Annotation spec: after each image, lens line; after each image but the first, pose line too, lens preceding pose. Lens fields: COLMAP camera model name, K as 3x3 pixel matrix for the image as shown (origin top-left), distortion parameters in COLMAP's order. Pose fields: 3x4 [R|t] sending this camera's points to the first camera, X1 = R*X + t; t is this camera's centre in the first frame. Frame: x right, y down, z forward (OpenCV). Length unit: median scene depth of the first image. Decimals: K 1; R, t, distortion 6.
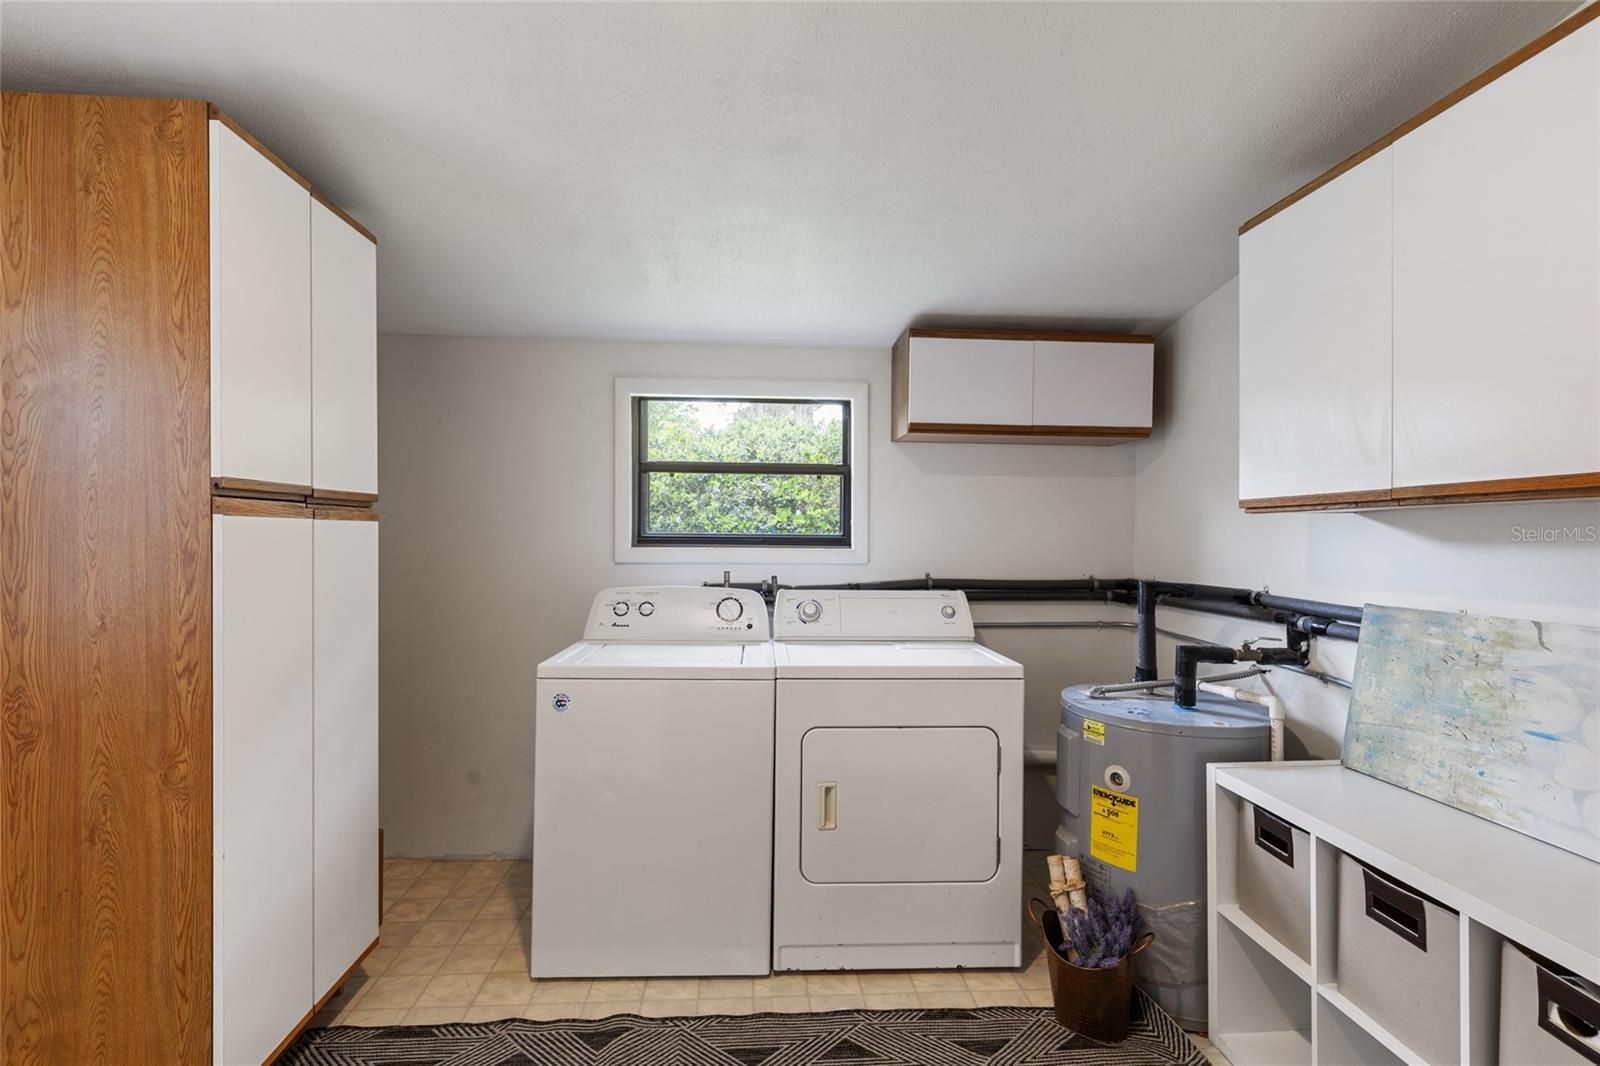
lens RADIAL K [[729.1, 0, 794.9], [0, 729.1, 530.7], [0, 0, 1]] dist [-0.000363, -0.000435]
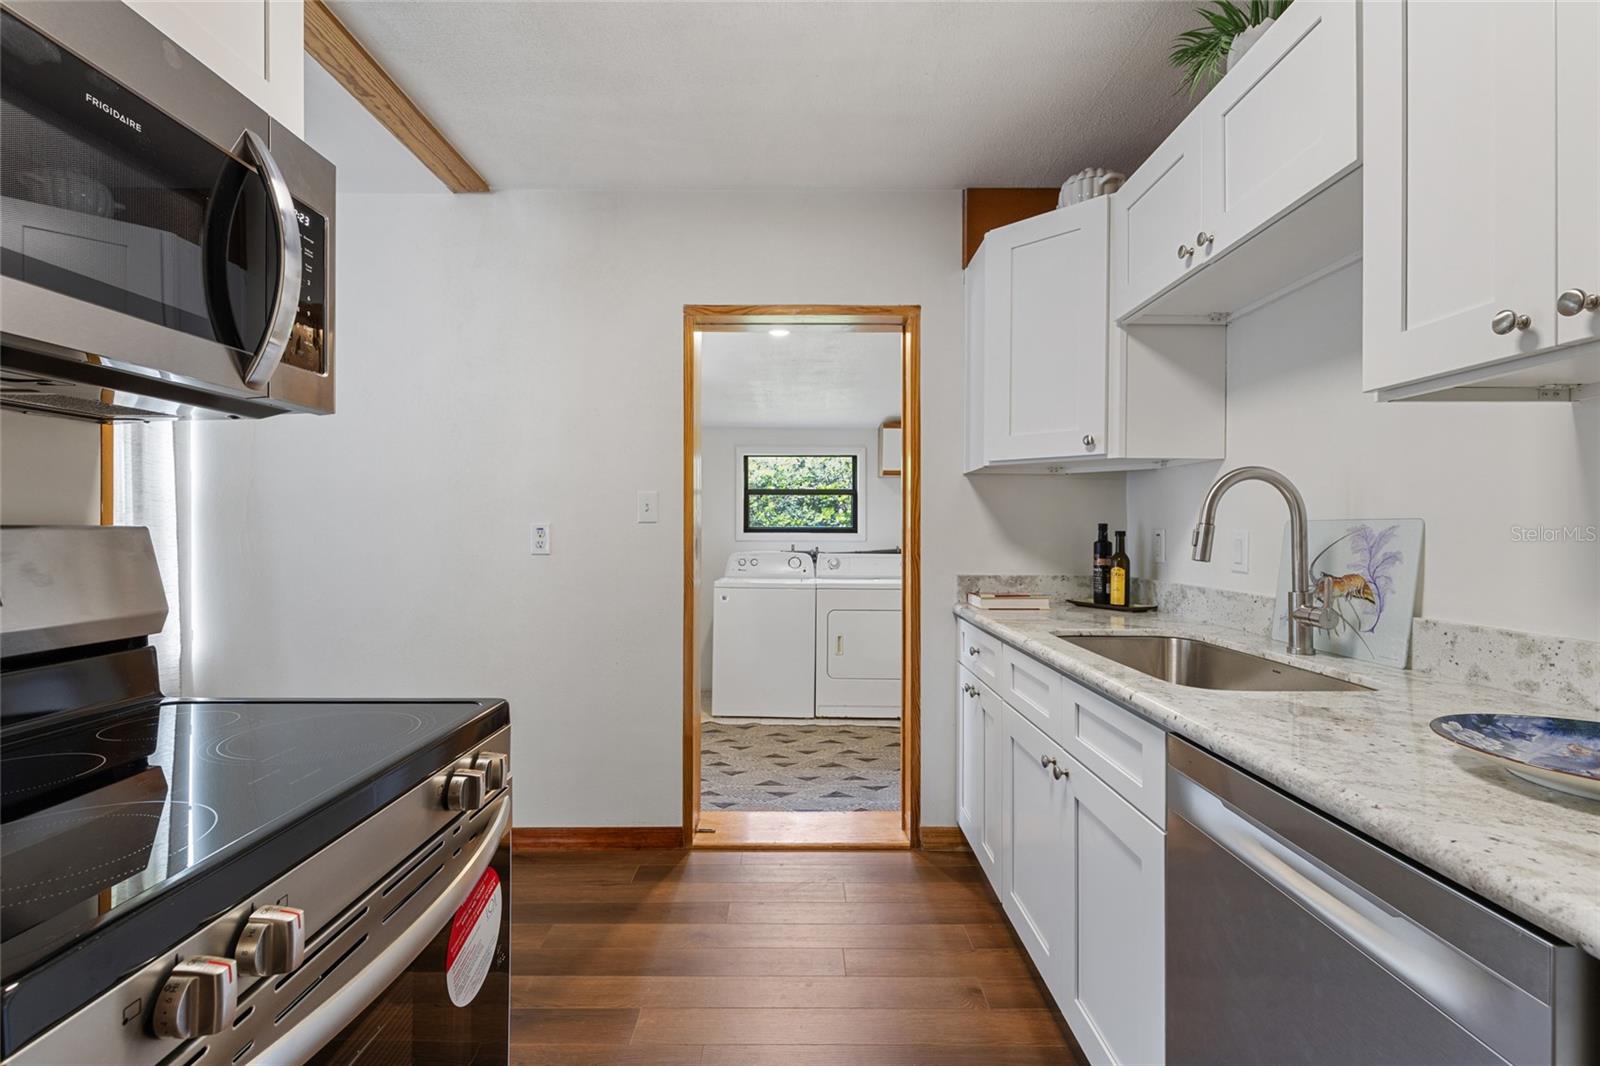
lens RADIAL K [[729.1, 0, 802.7], [0, 729.1, 533.8], [0, 0, 1]] dist [-0.000363, -0.000435]
pose [[0.998480, -0.004561, -0.054923, 0.039862], [0.005006, 0.999956, 0.007955, 0.009204], [0.054885, -0.008217, 0.998459, -0.904264]]
